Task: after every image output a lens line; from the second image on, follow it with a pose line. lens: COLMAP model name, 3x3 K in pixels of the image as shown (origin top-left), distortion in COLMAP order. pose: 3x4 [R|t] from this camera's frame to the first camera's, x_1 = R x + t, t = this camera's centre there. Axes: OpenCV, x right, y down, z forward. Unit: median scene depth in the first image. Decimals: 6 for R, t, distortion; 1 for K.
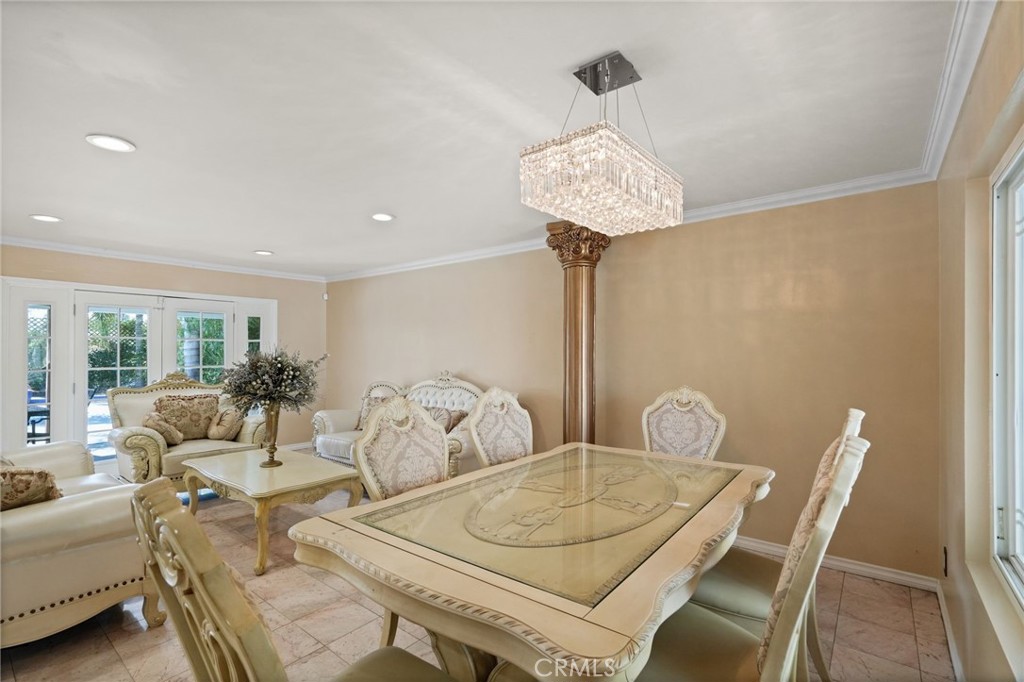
lens RADIAL K [[466.7, 0, 515.0], [0, 466.7, 345.4], [0, 0, 1]] dist [-0.009921, 0.004147]
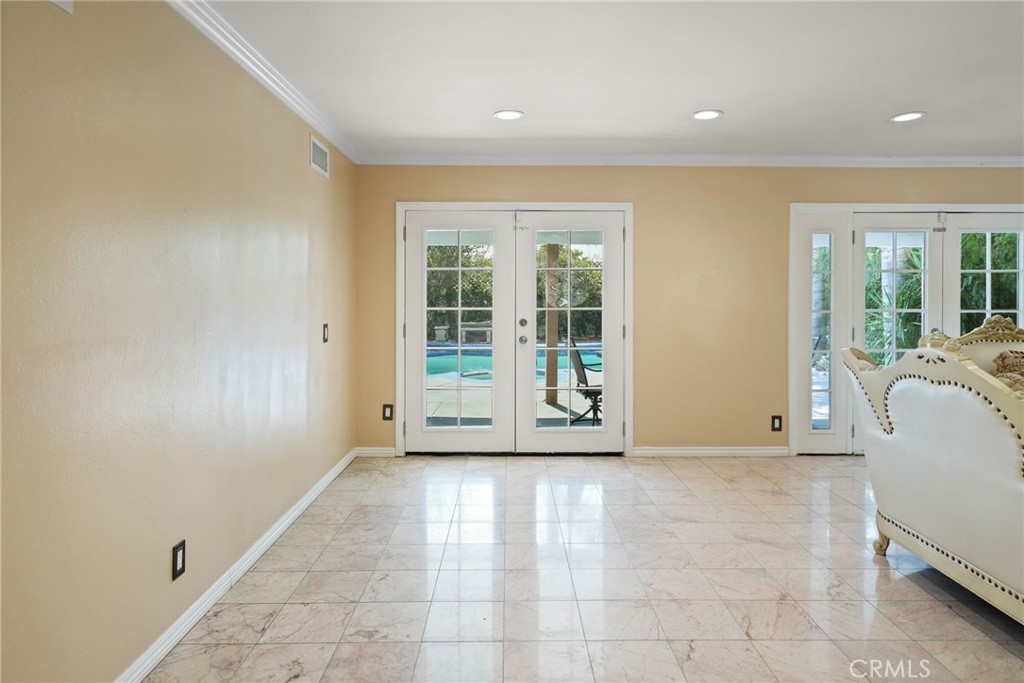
lens RADIAL K [[630.2, 0, 515.0], [0, 630.2, 299.3], [0, 0, 1]] dist [0.010166, -0.002295]
pose [[0.630118, 0.003525, -0.776491, -0.506675], [0.006237, 0.999934, 0.009600, 0.019134], [0.776474, -0.010892, 0.630055, -0.168973]]
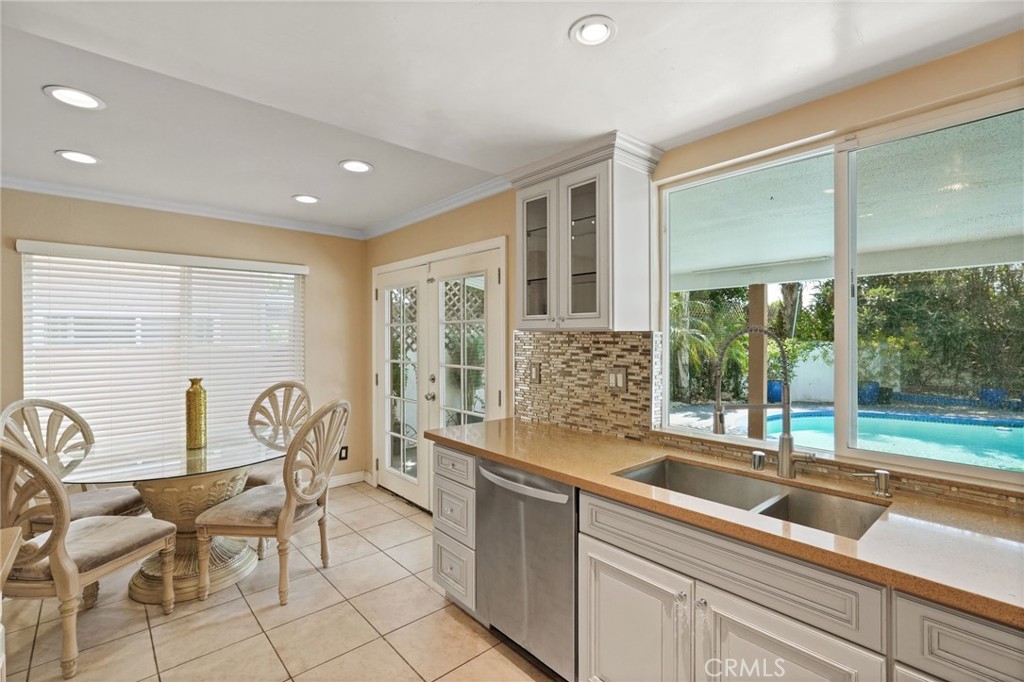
lens RADIAL K [[466.7, 0, 508.3], [0, 466.7, 336.1], [0, 0, 1]] dist [-0.009921, 0.004147]
pose [[-0.170975, 0.006584, -0.985253, -0.613567], [0.017127, 0.999846, 0.003709, -0.003611], [0.985127, -0.016240, -0.171061, 0.871632]]
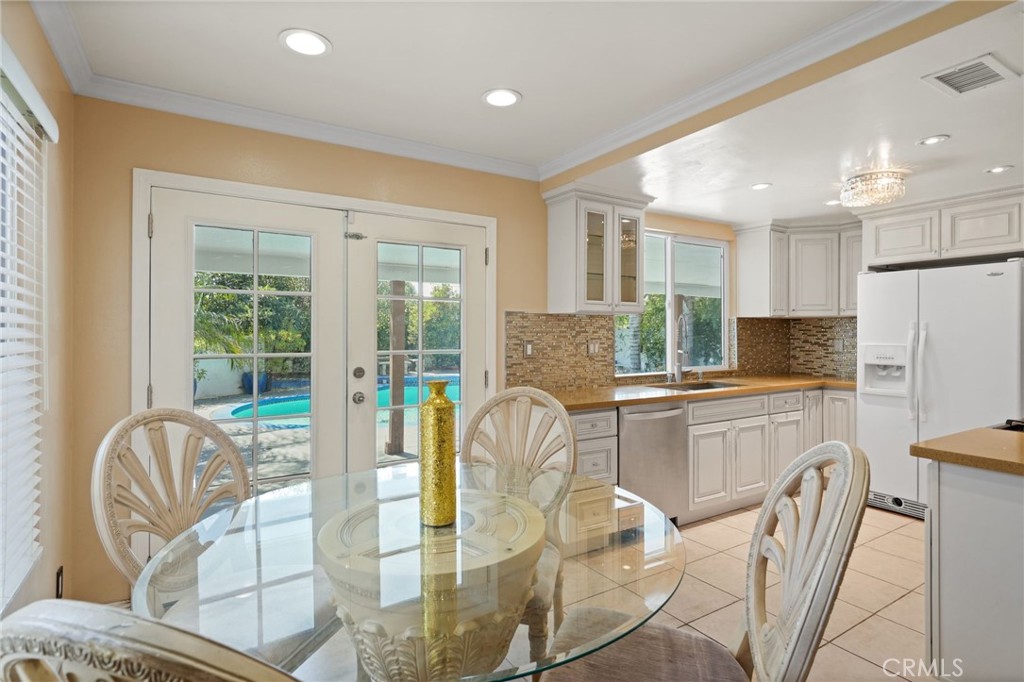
lens RADIAL K [[515.5, 0, 508.4], [0, 515.5, 331.9], [0, 0, 1]] dist [-0.001204, 0.000543]
pose [[0.941747, 0.000550, -0.336321, -1.009757], [0.002606, 0.999957, 0.008932, 0.015438], [0.336311, -0.009288, 0.941705, 0.024578]]
